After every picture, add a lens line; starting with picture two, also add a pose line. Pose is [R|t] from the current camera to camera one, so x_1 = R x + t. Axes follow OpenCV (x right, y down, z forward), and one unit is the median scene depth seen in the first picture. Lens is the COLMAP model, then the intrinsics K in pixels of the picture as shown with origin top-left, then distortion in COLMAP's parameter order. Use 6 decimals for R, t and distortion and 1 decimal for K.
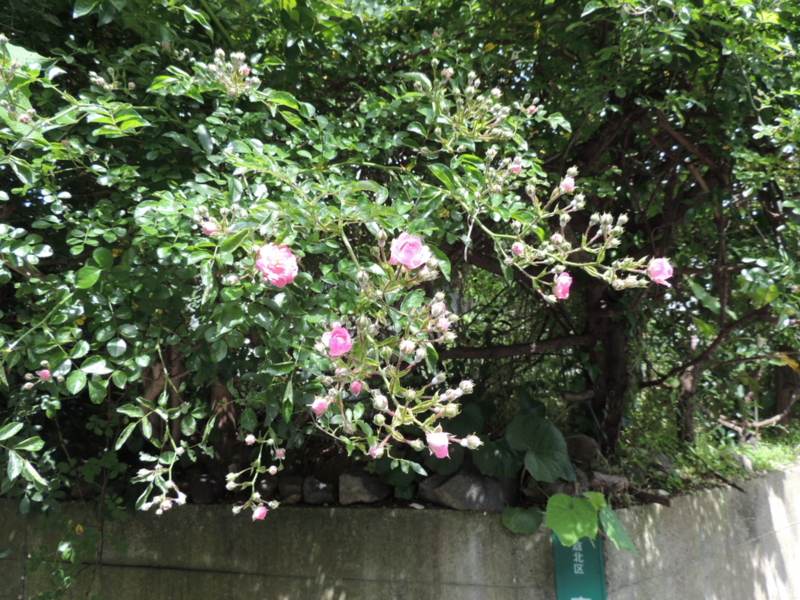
lens RADIAL K [[571.7, 0, 394.7], [0, 571.7, 300.9], [0, 0, 1]] dist [-0.046337, 0.015472]
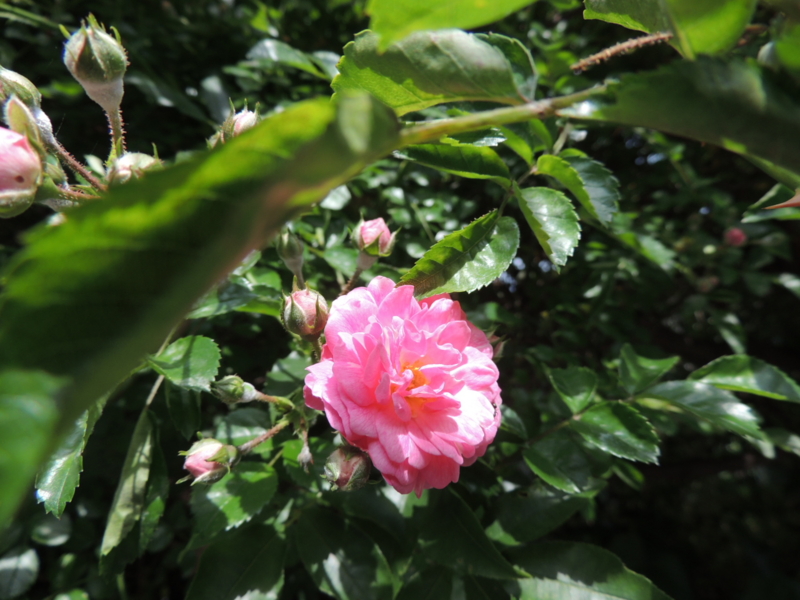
lens RADIAL K [[571.7, 0, 396.8], [0, 571.7, 304.1], [0, 0, 1]] dist [-0.046337, 0.015472]
pose [[0.989828, -0.062877, -0.127620, -0.132805], [0.045179, 0.989525, -0.137112, -0.044418], [0.134905, 0.129952, 0.982300, 0.562271]]
